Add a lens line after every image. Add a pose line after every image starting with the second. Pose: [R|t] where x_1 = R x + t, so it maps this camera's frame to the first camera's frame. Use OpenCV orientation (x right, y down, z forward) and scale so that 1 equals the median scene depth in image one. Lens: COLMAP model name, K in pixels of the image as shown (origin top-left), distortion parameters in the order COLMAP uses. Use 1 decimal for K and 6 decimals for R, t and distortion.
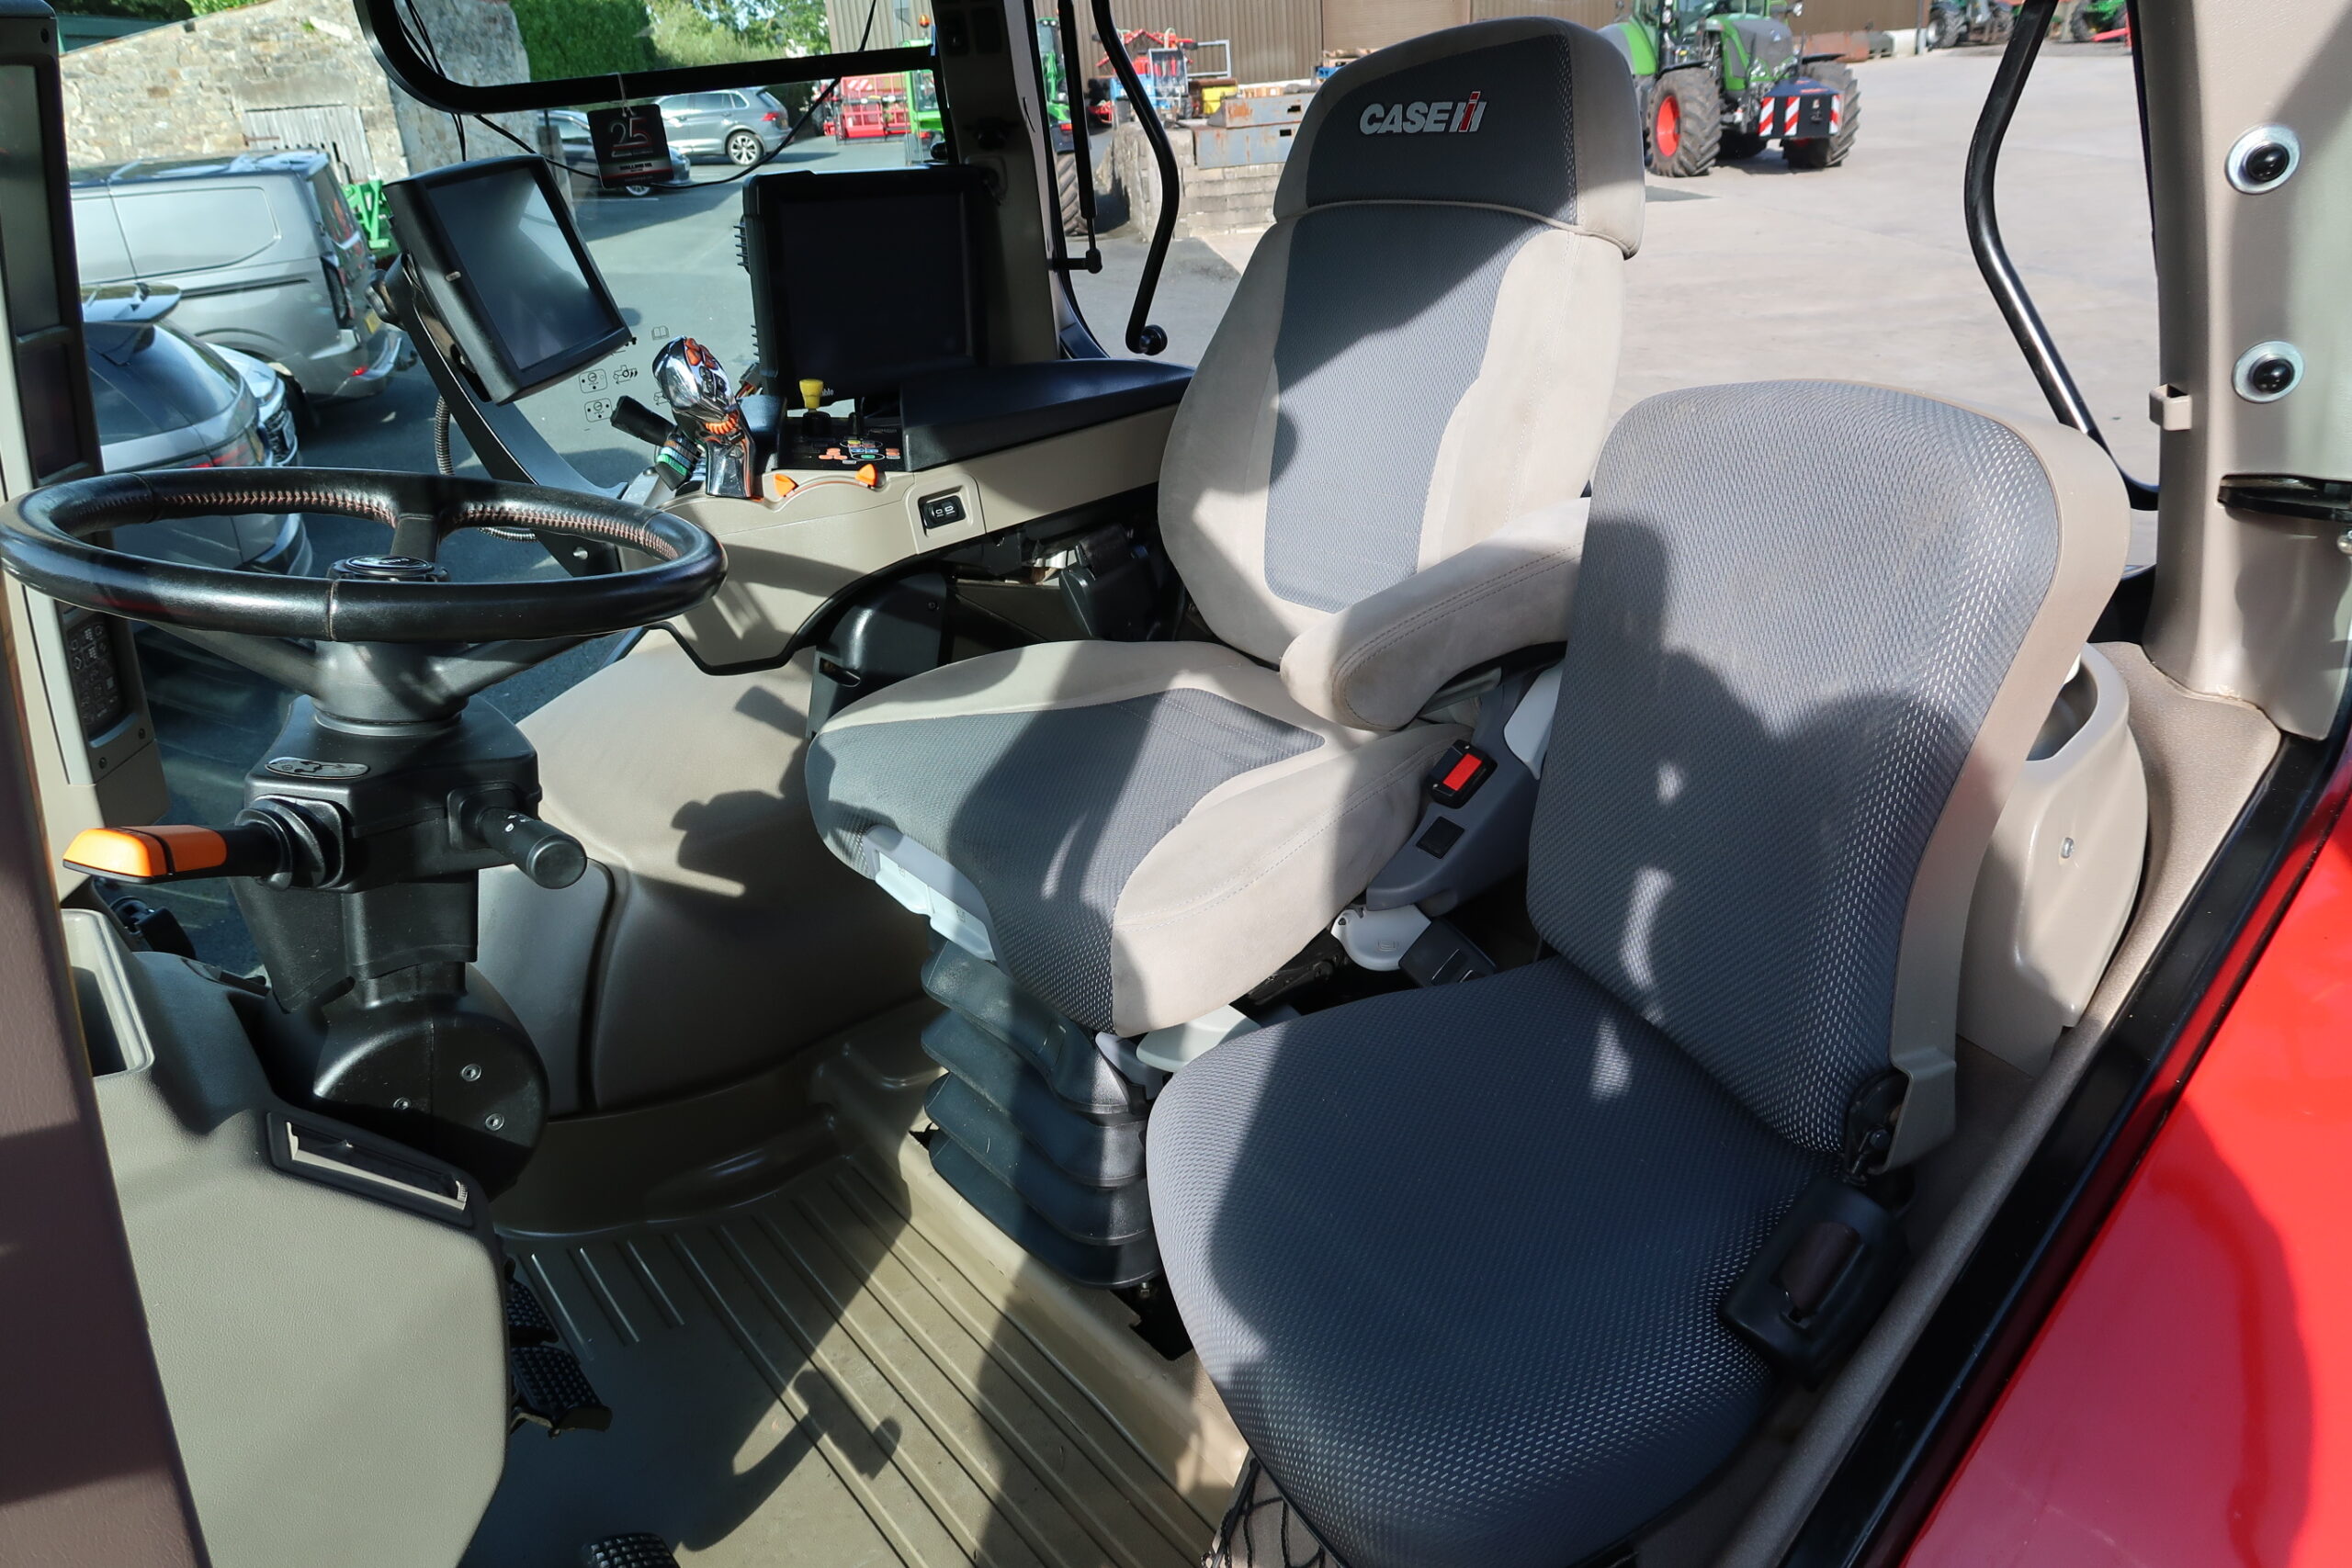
lens RADIAL K [[1618.0, 0, 1168.3], [0, 1618.0, 785.4], [0, 0, 1]] dist [-0.030111, 0.017131]
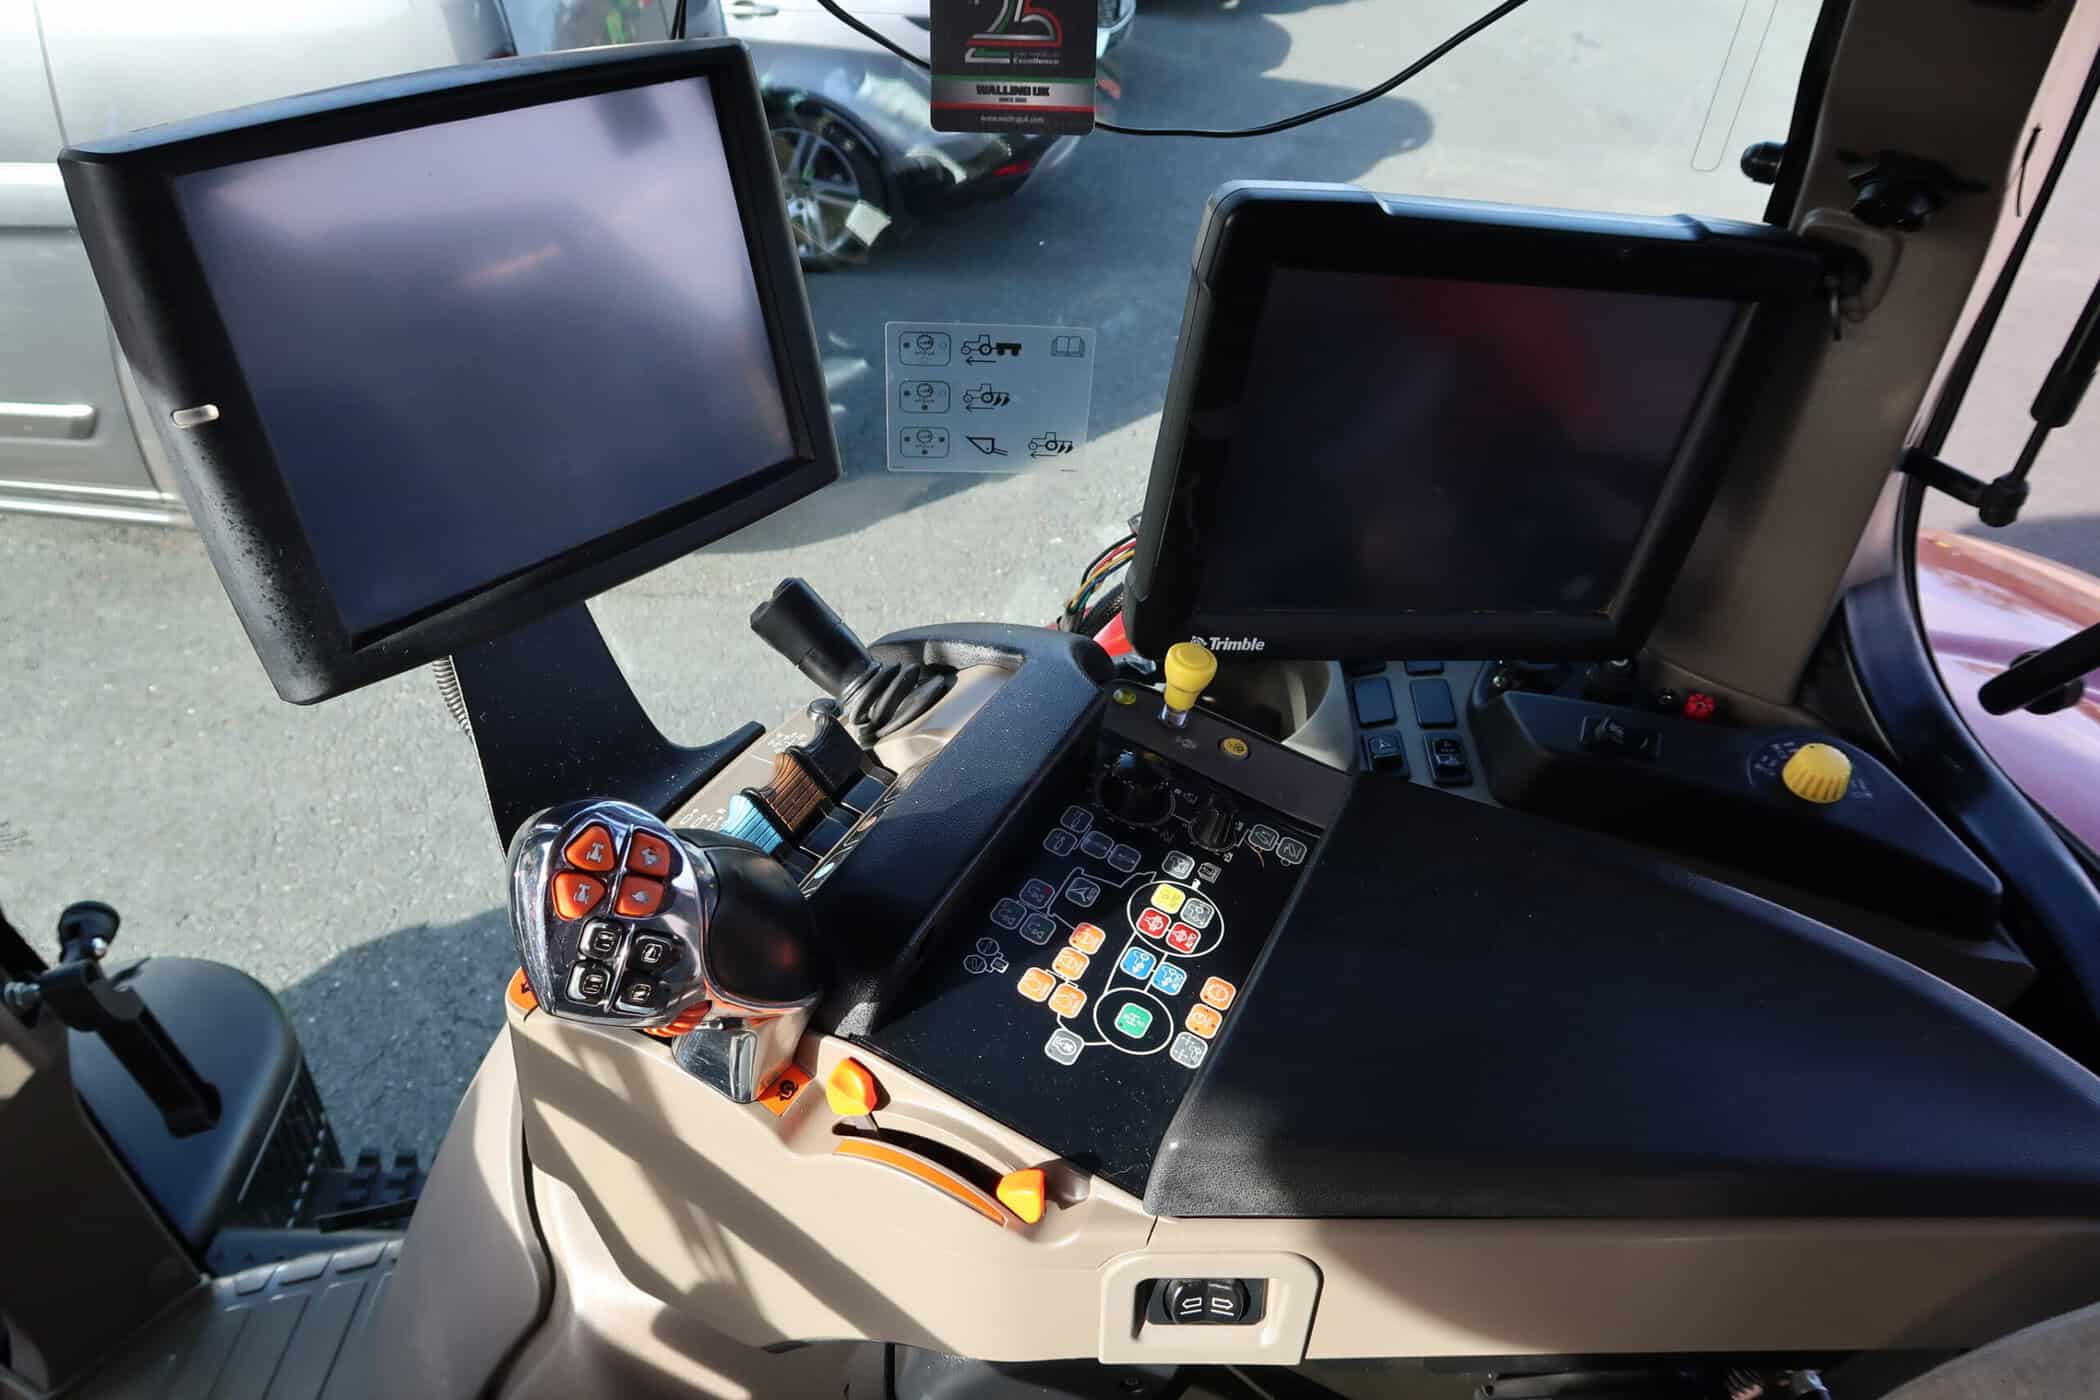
lens RADIAL K [[1444.8, 0, 1043.1], [0, 1444.8, 701.3], [0, 0, 1]] dist [-0.030111, 0.017131]
pose [[0.804124, 0.451538, -0.386649, -0.101664], [-0.366107, 0.888600, 0.276326, -0.371770], [0.468348, -0.080645, 0.879856, 0.685688]]
